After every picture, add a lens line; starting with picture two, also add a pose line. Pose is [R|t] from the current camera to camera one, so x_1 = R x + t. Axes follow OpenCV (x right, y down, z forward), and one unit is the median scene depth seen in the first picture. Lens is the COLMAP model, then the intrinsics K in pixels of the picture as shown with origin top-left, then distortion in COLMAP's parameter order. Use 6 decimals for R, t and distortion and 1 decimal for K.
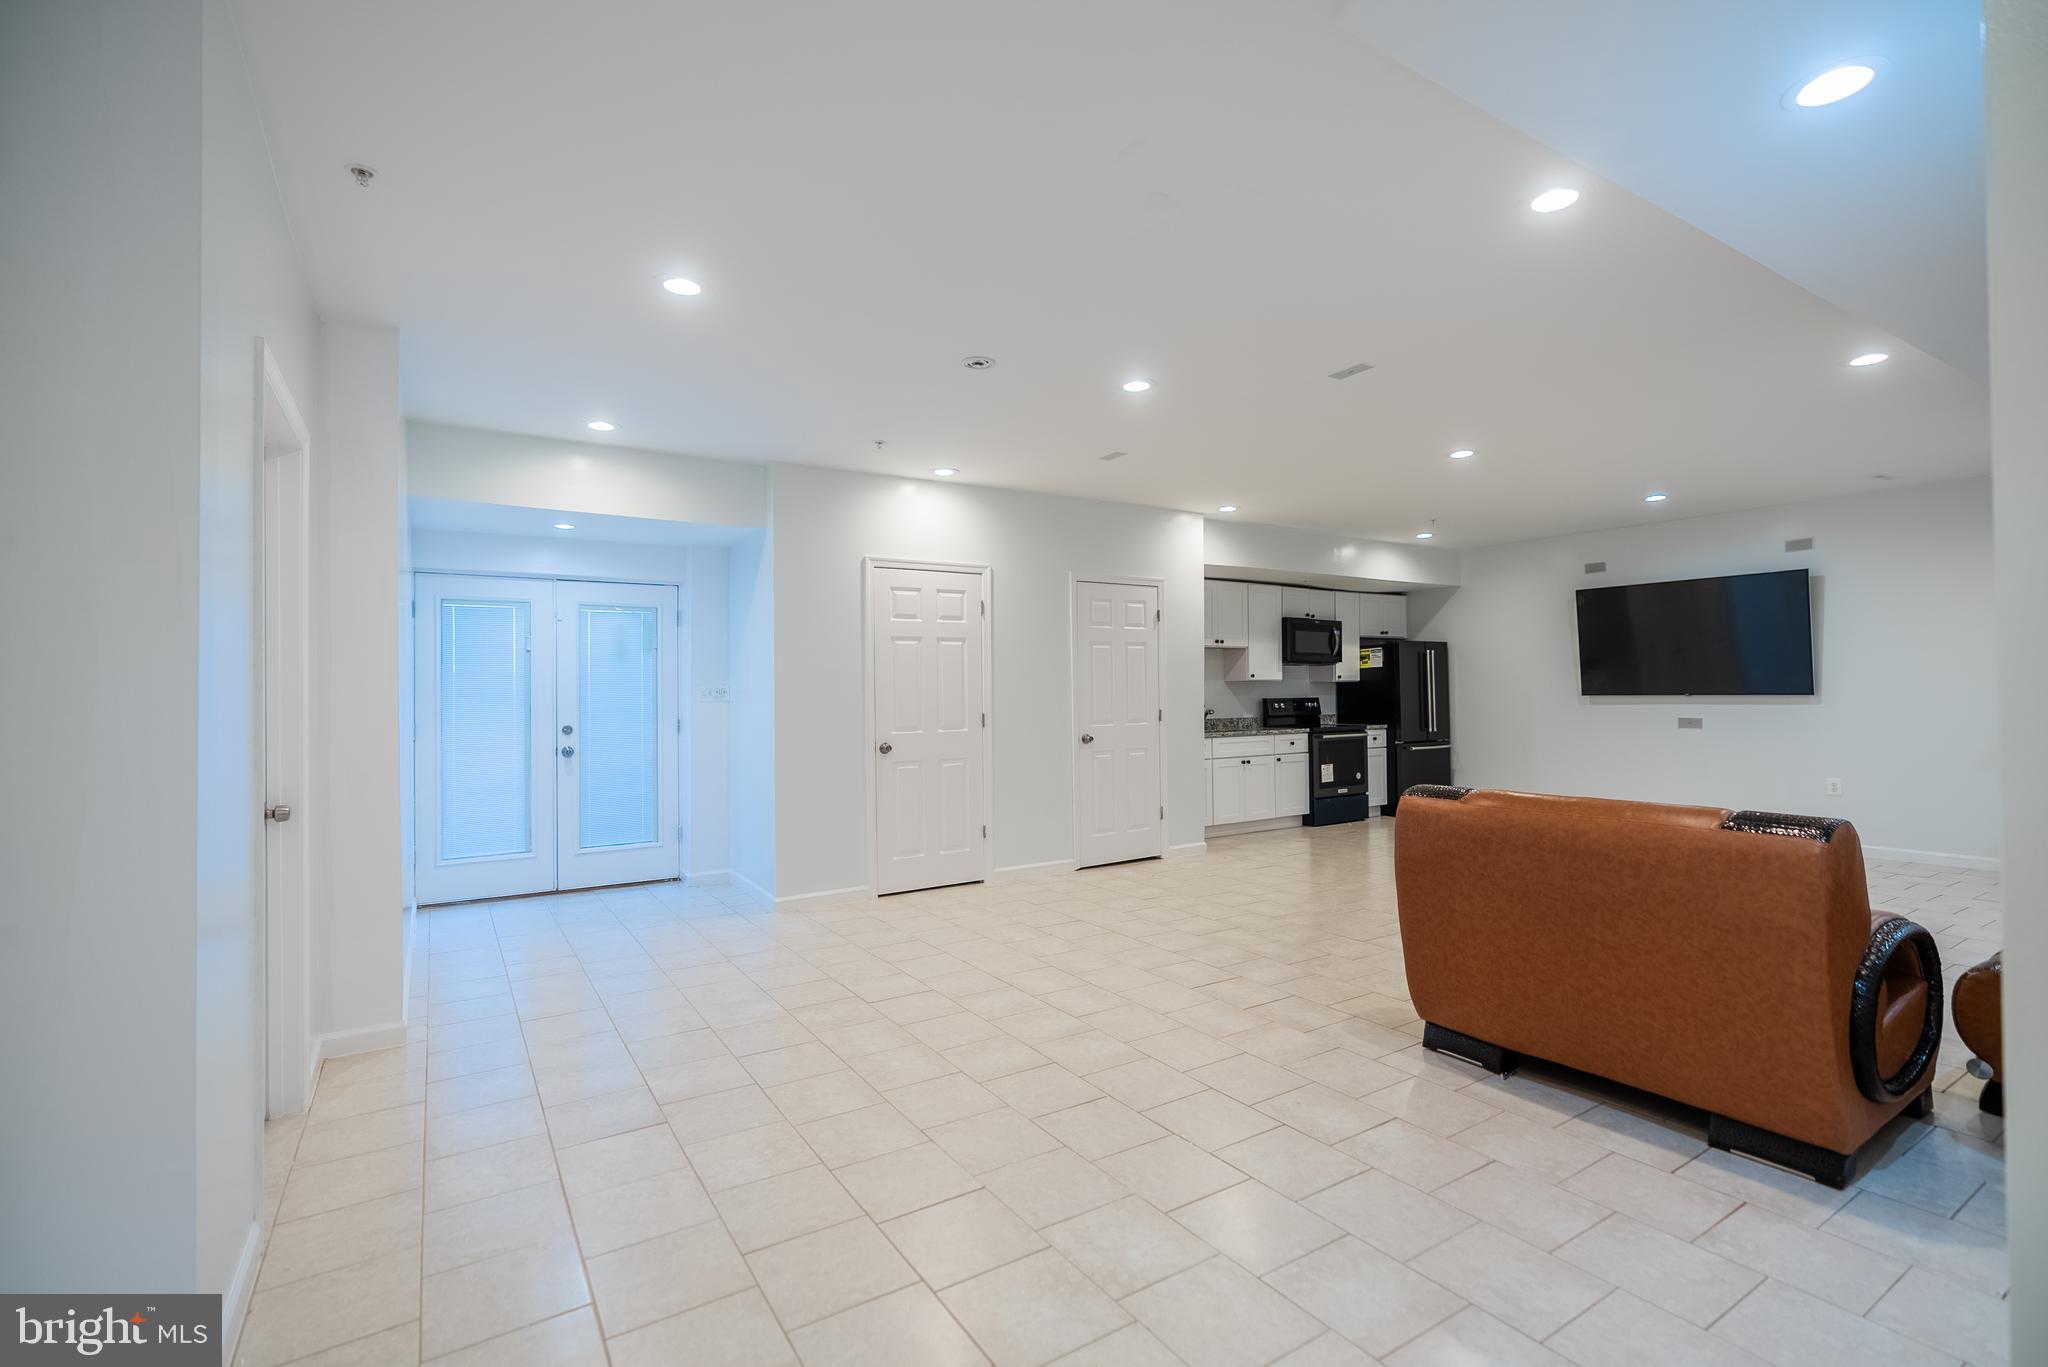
lens RADIAL K [[924.3, 0, 1016.6], [0, 924.3, 681.7], [0, 0, 1]] dist [-0.008001, 0.003427]
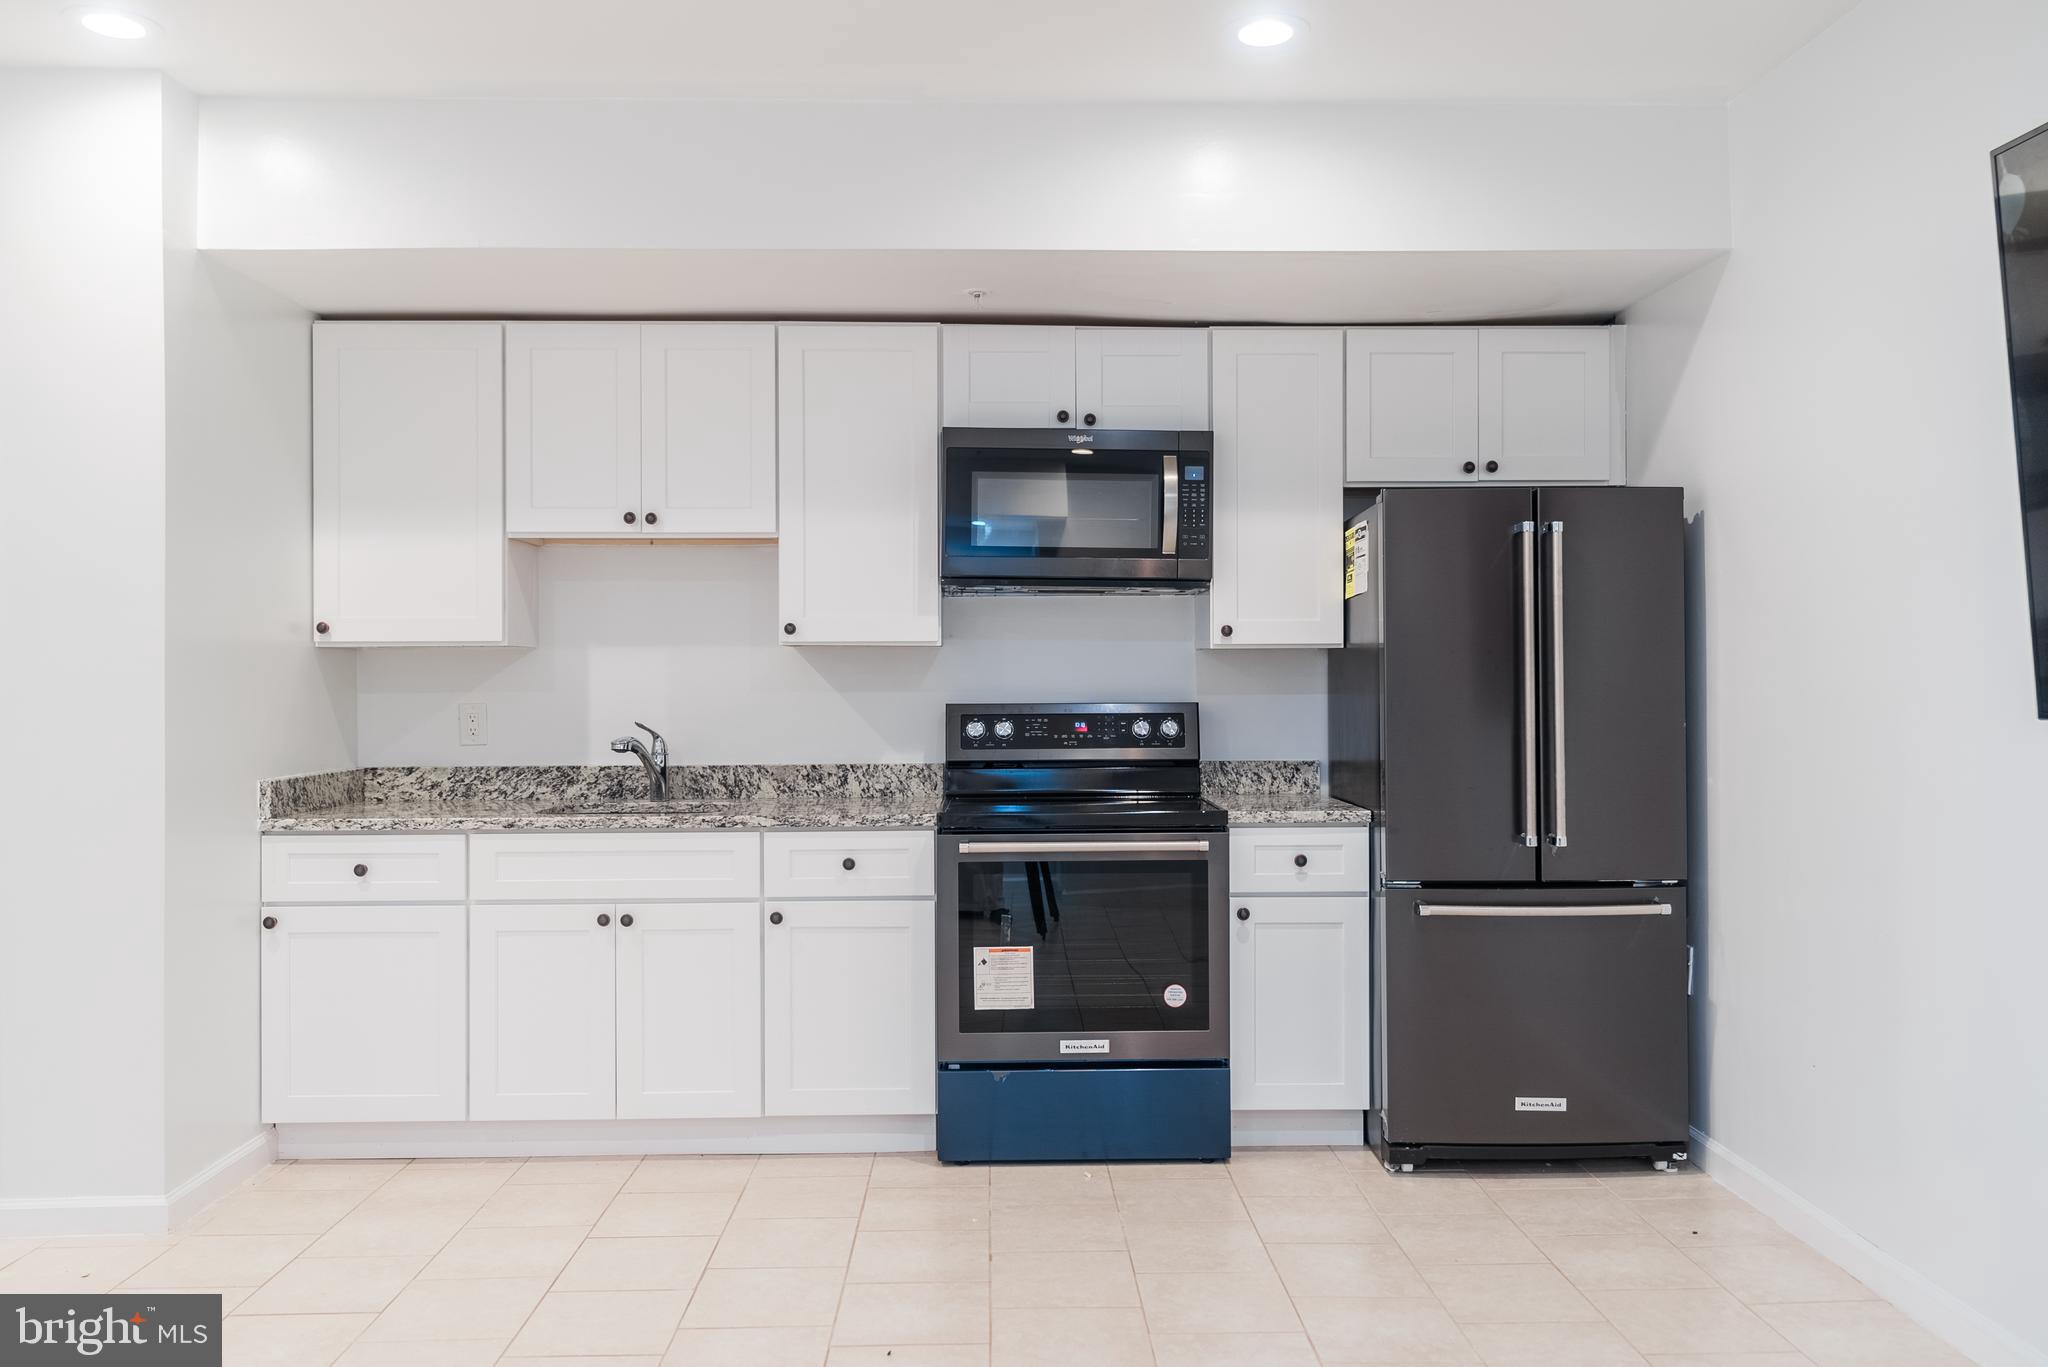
lens RADIAL K [[1556.8, 0, 1032.5], [0, 1556.8, 677.0], [0, 0, 1]] dist [0.011341, -0.005071]
pose [[0.859789, 0.003497, -0.510637, 0.582336], [0.001965, 0.999946, 0.010156, 0.003937], [0.510645, -0.009736, 0.859737, 0.602931]]
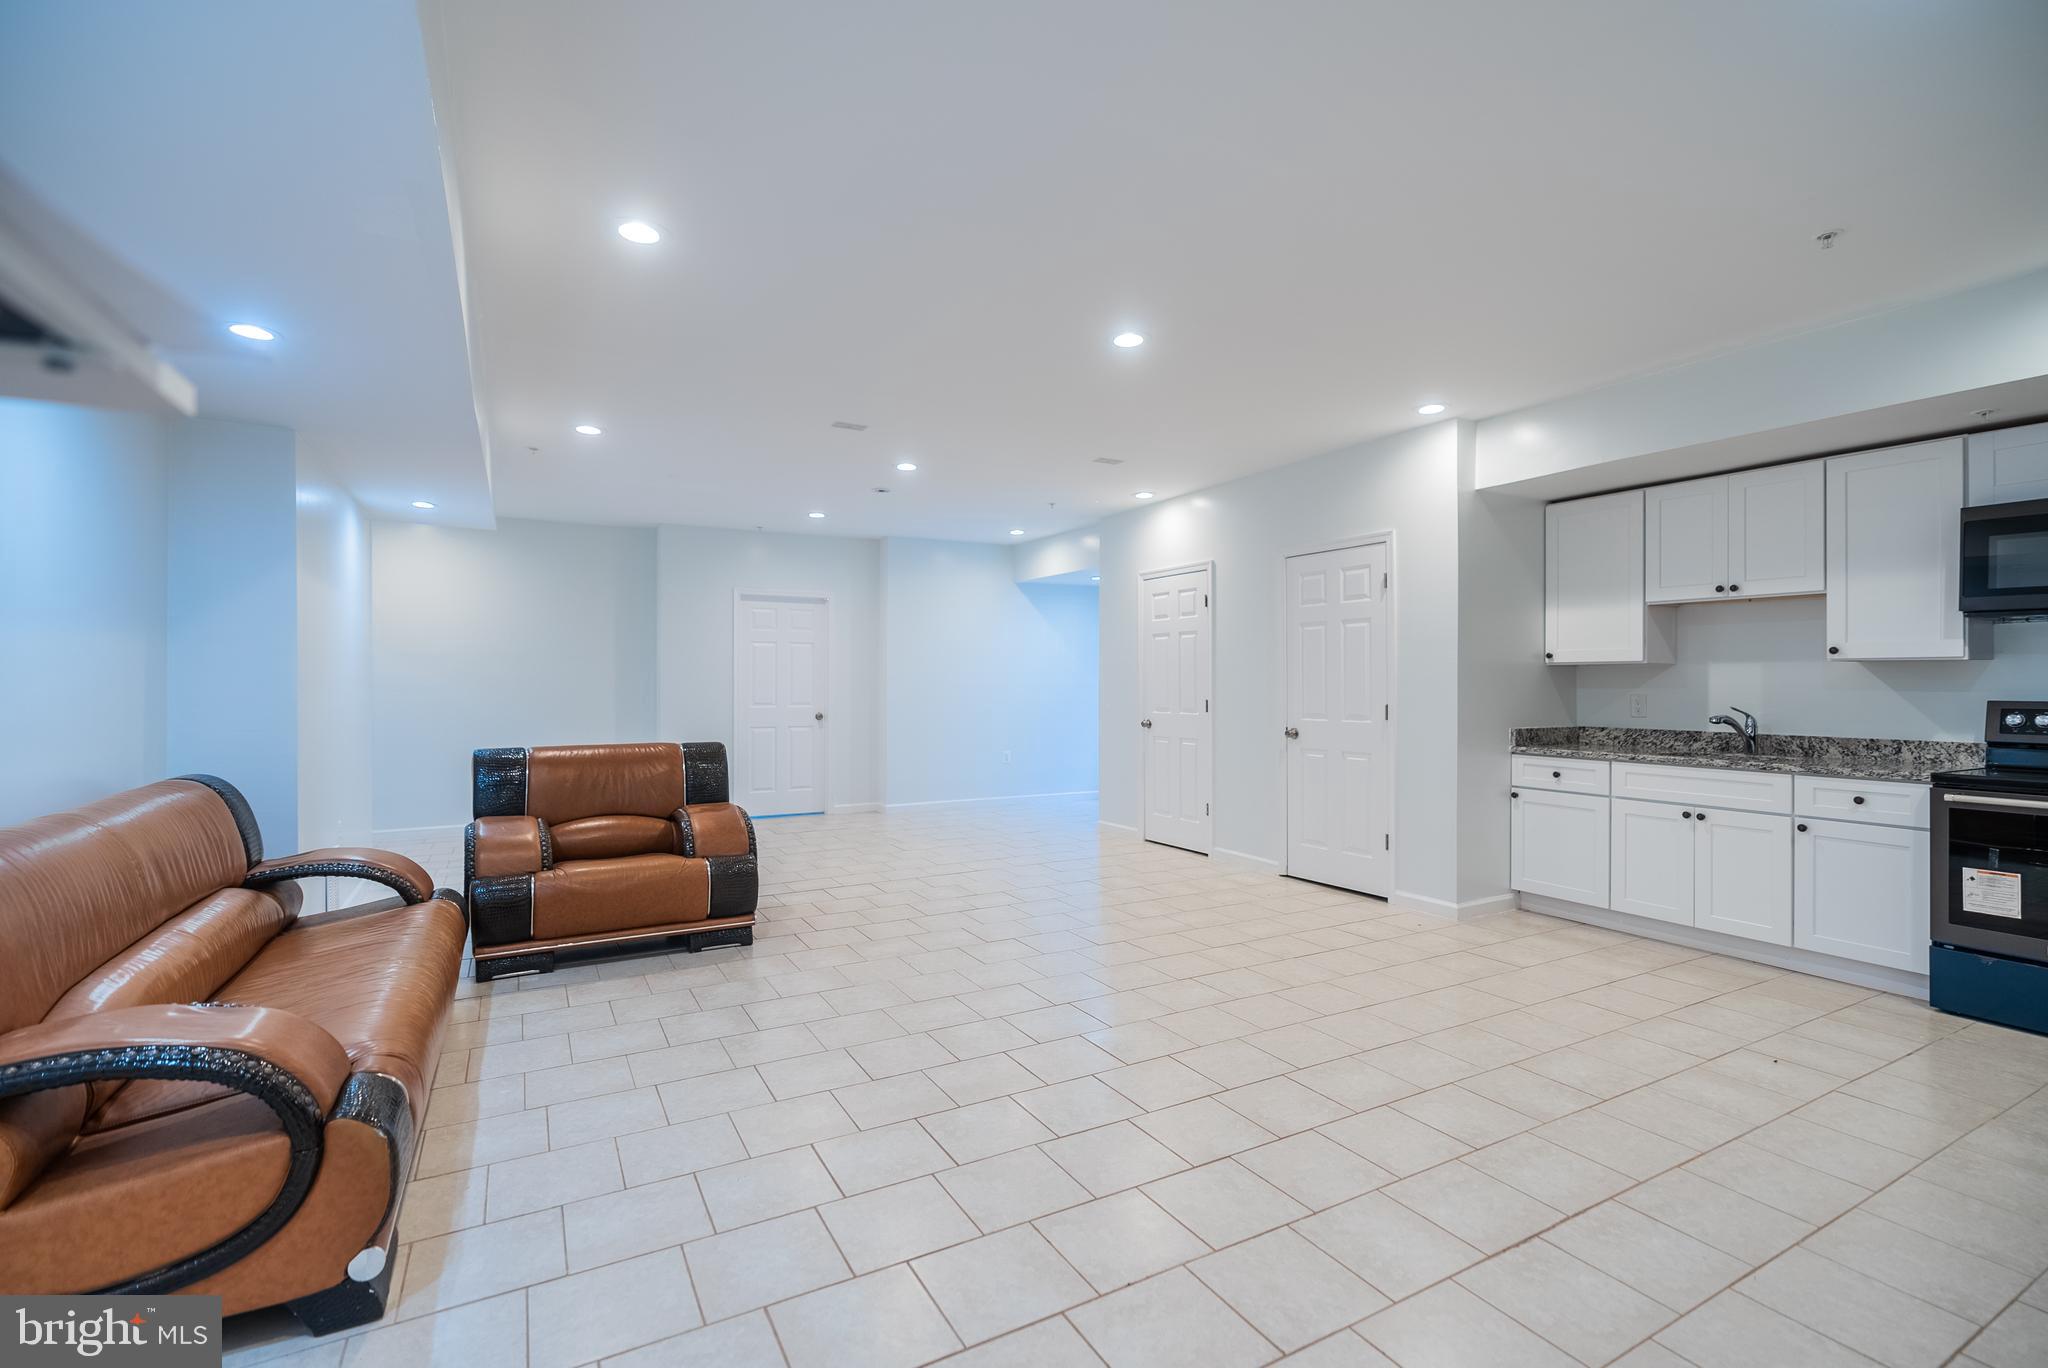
lens RADIAL K [[924.3, 0, 1035.4], [0, 924.3, 678.6], [0, 0, 1]] dist [-0.008001, 0.003427]
pose [[-0.047375, 0.003117, -0.998872, 0.748265], [0.005161, 0.999983, 0.002876, 0.004286], [0.998864, -0.005019, -0.047390, 0.610499]]
